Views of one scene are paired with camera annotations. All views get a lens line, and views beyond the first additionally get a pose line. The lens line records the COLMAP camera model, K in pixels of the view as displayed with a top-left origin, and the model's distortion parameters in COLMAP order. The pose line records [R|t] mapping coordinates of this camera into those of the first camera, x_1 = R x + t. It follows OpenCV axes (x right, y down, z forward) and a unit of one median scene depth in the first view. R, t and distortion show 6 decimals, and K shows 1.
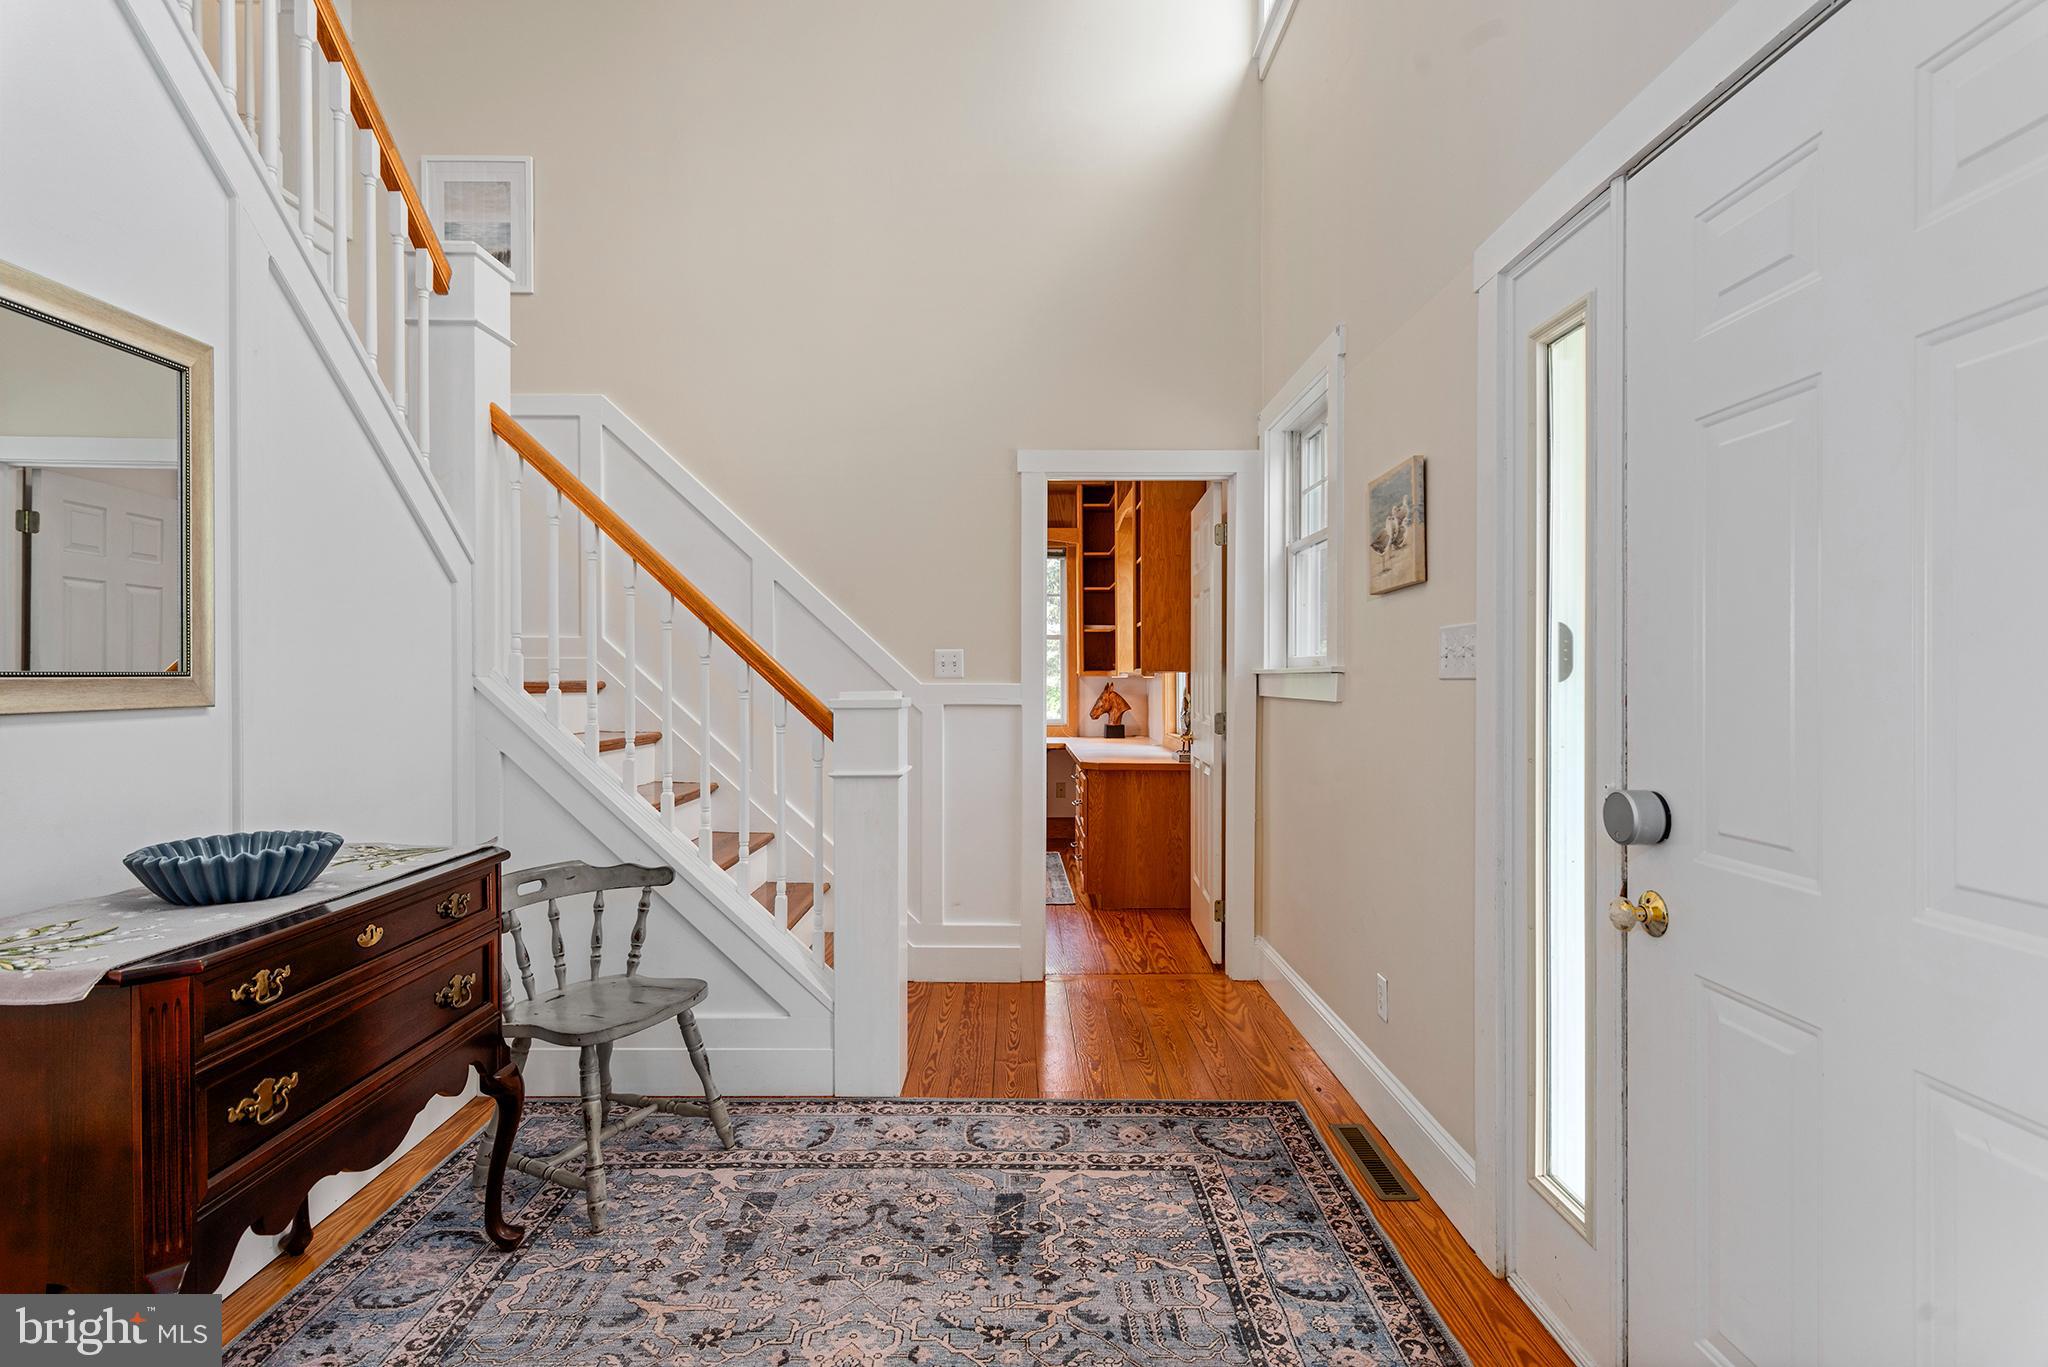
lens RADIAL K [[1013.8, 0, 1020.8], [0, 1013.8, 684.4], [0, 0, 1]] dist [0.001957, 0.000440]
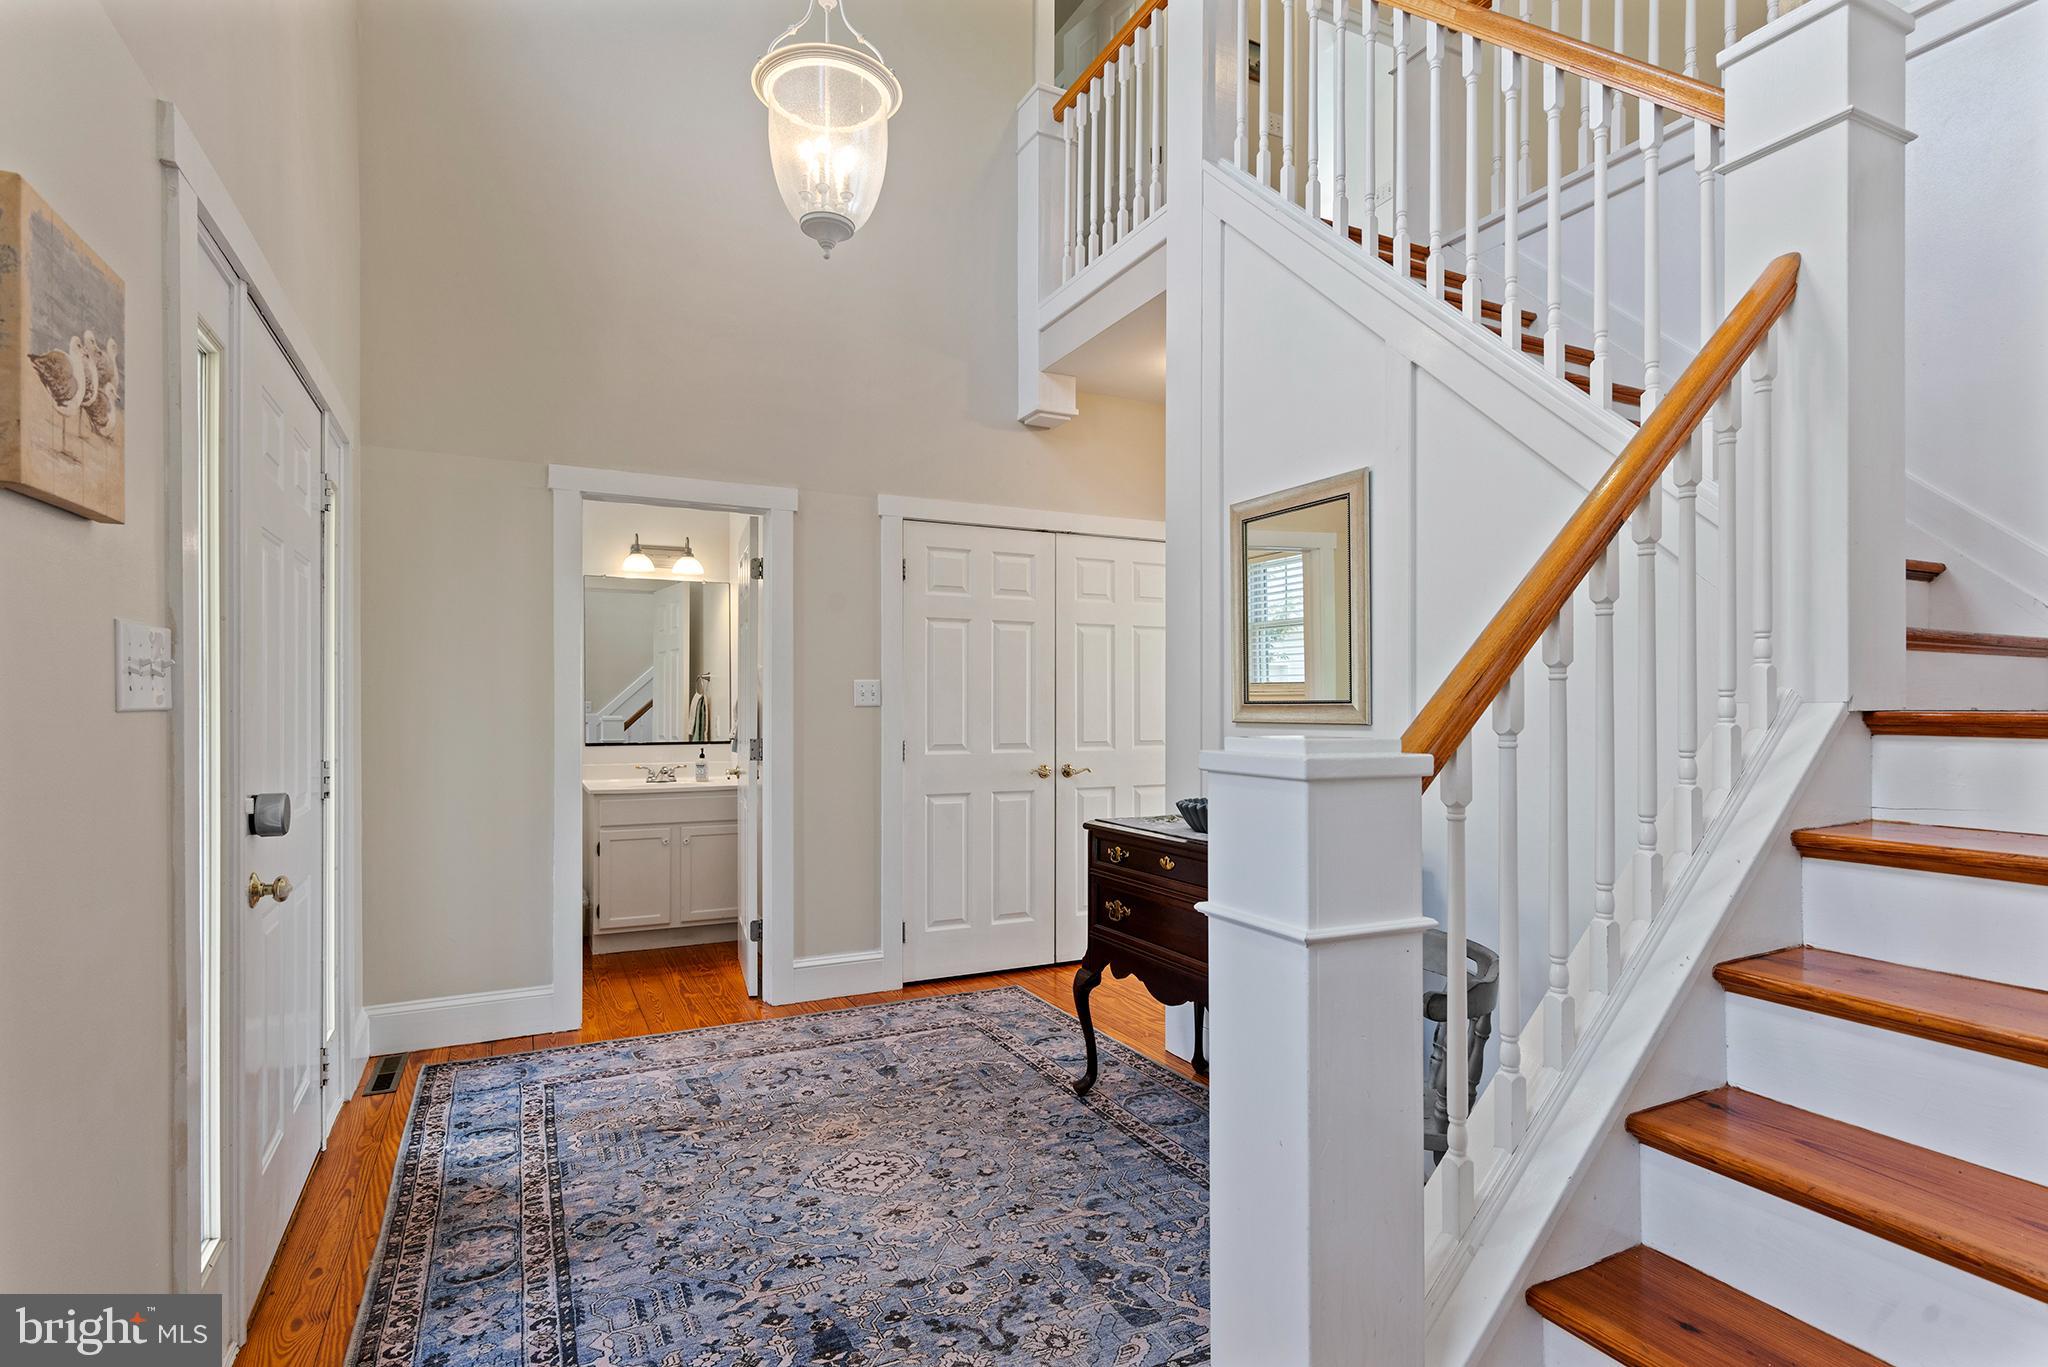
lens RADIAL K [[1013.8, 0, 1017.0], [0, 1013.8, 698.1], [0, 0, 1]] dist [0.001957, 0.000440]
pose [[-0.897553, 0.000066, -0.440907, 0.257505], [-0.000398, 0.999999, 0.000962, -0.016180], [0.440907, 0.001039, -0.897552, 2.062540]]
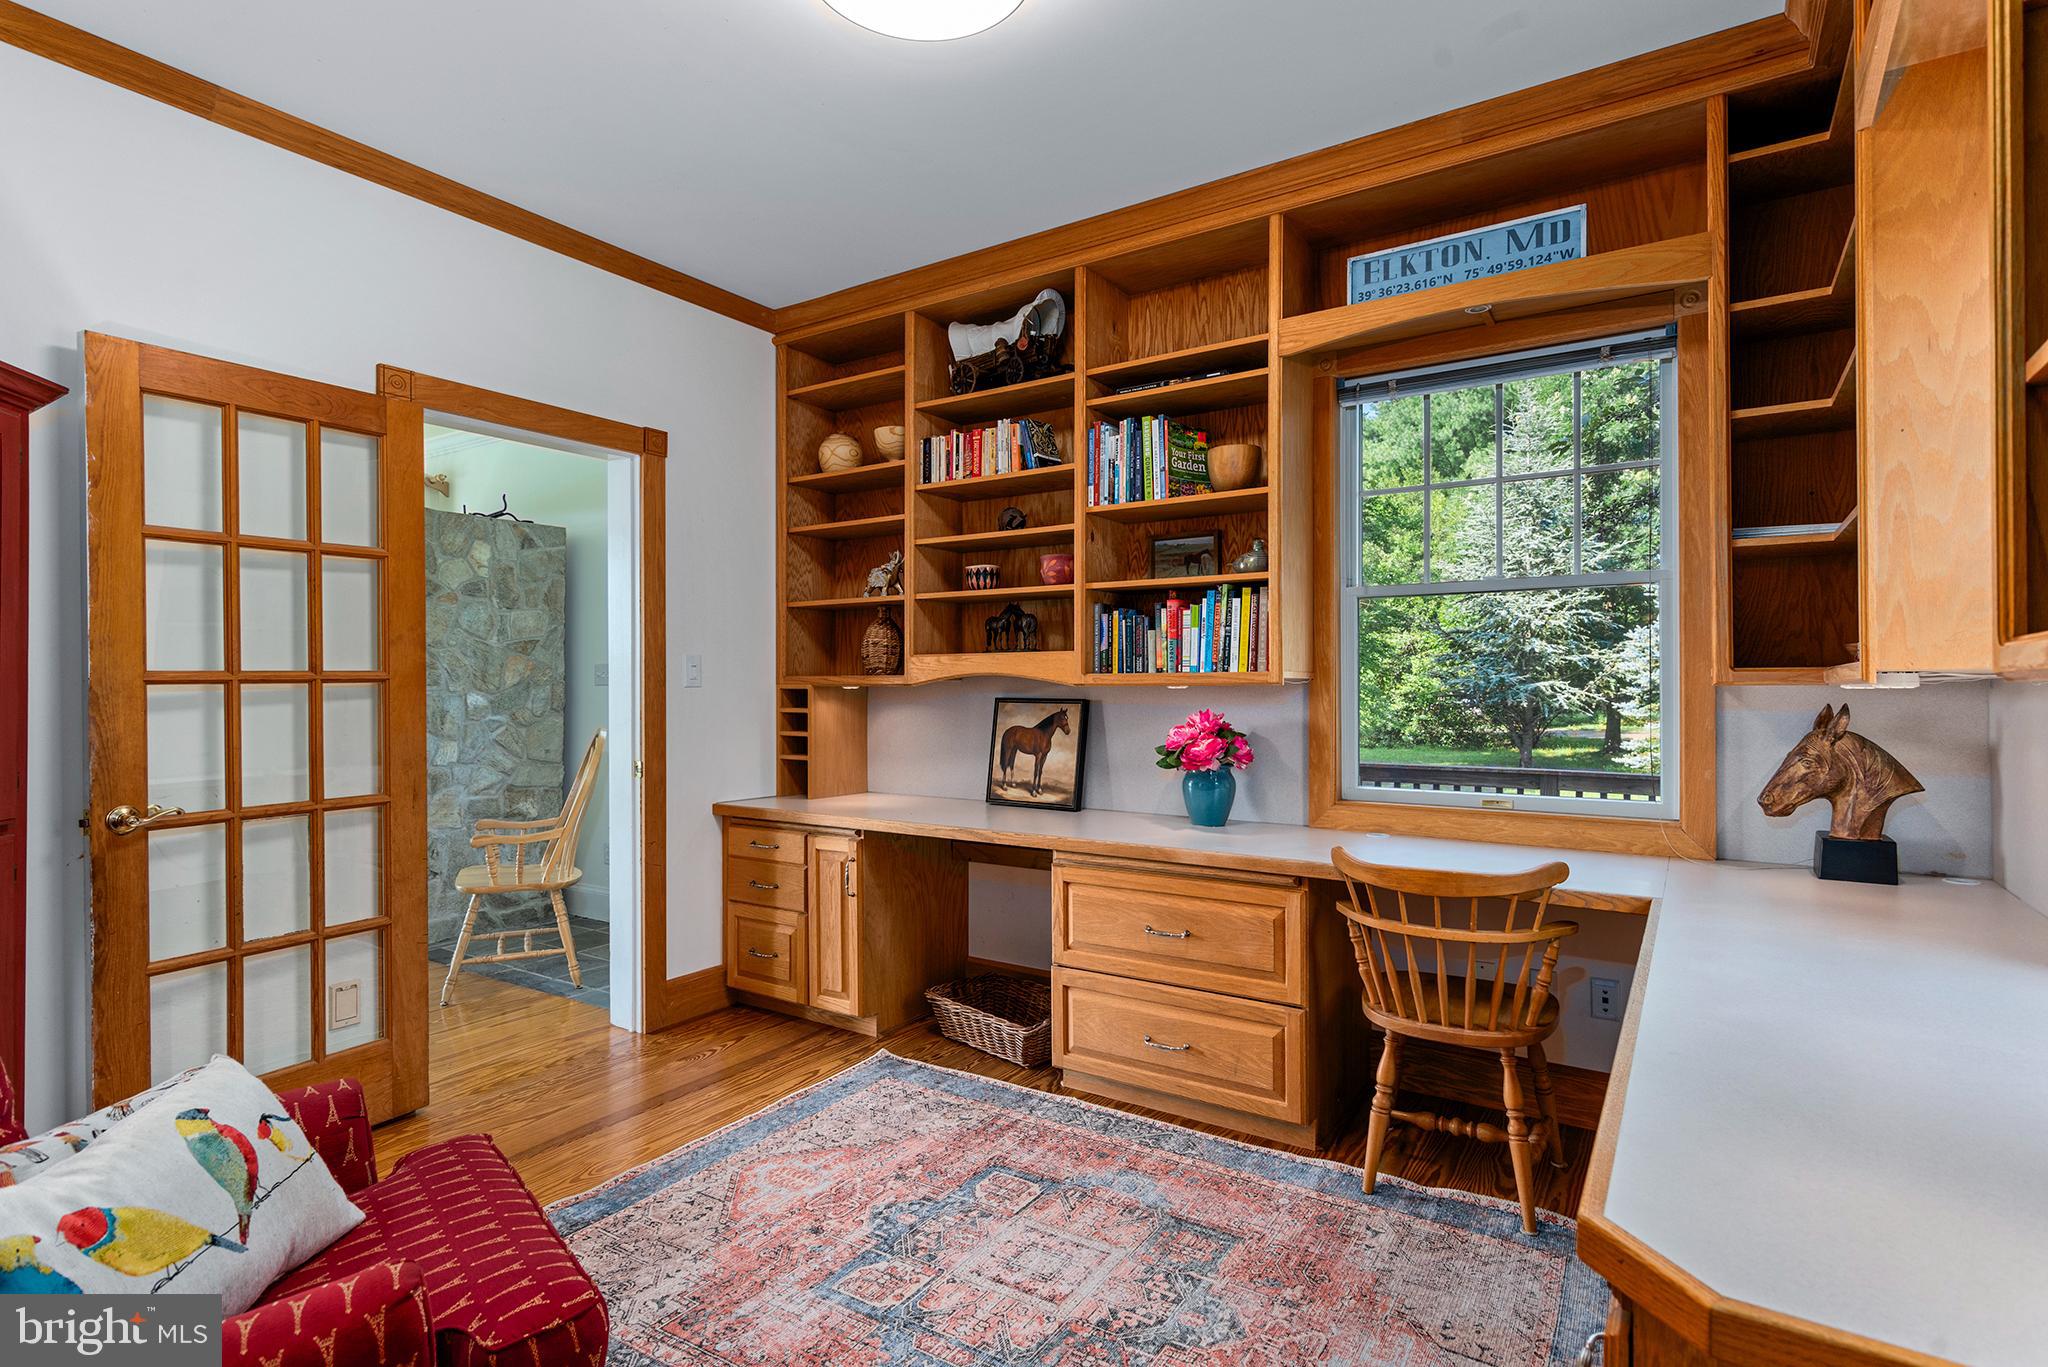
lens RADIAL K [[1013.8, 0, 1024.2], [0, 1013.8, 682.5], [0, 0, 1]] dist [0.001957, 0.000440]
pose [[0.826591, -0.004391, -0.562786, 0.056281], [0.002140, 0.999987, -0.004659, -0.007717], [0.562799, 0.002647, 0.826590, 0.590732]]
